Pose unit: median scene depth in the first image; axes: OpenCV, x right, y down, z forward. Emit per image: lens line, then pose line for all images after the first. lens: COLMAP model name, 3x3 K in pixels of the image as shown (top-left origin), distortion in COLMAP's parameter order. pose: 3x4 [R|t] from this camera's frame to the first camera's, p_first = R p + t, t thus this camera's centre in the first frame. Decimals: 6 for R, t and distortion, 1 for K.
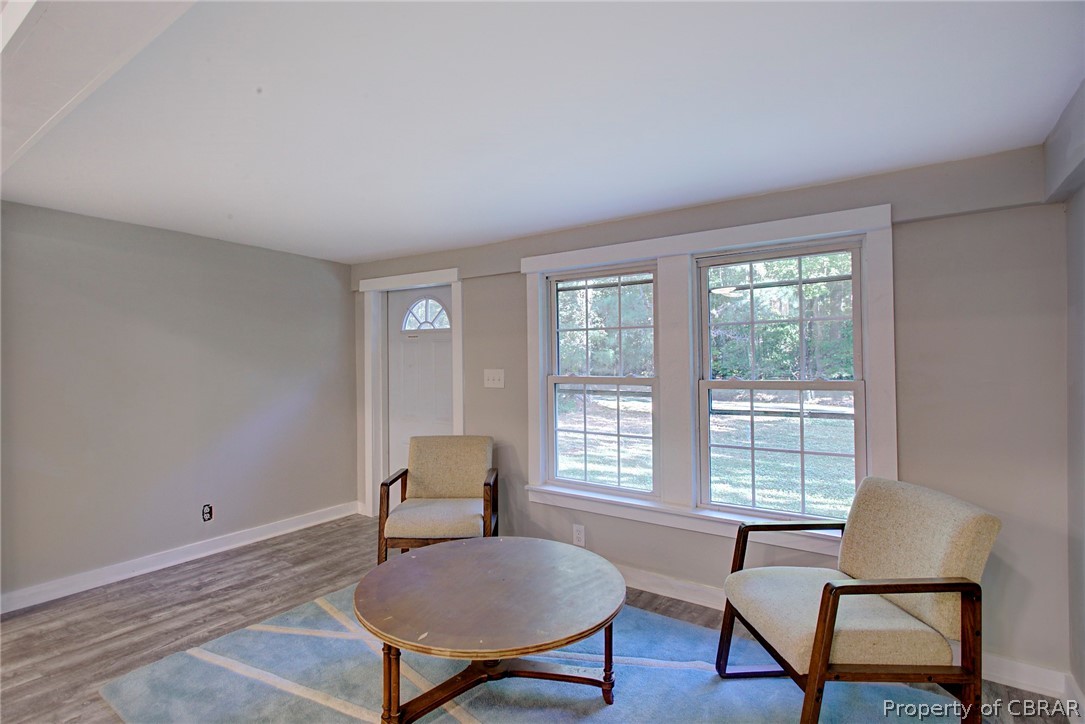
lens RADIAL K [[524.1, 0, 540.2], [0, 524.1, 360.1], [0, 0, 1]] dist [0.000213, 0.000151]
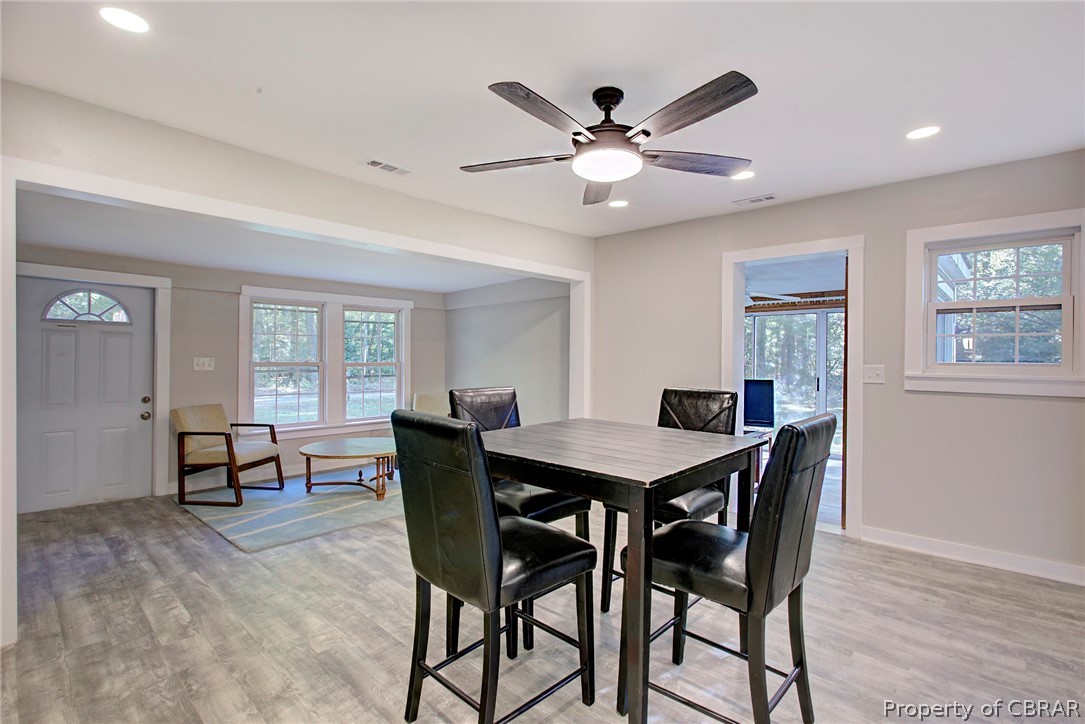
lens RADIAL K [[524.1, 0, 540.2], [0, 524.1, 360.1], [0, 0, 1]] dist [0.000213, 0.000151]
pose [[0.135469, -0.000520, 0.990781, -1.626483], [-0.015320, 0.999879, 0.002620, 0.008458], [-0.990663, -0.015534, 0.135445, -0.081394]]
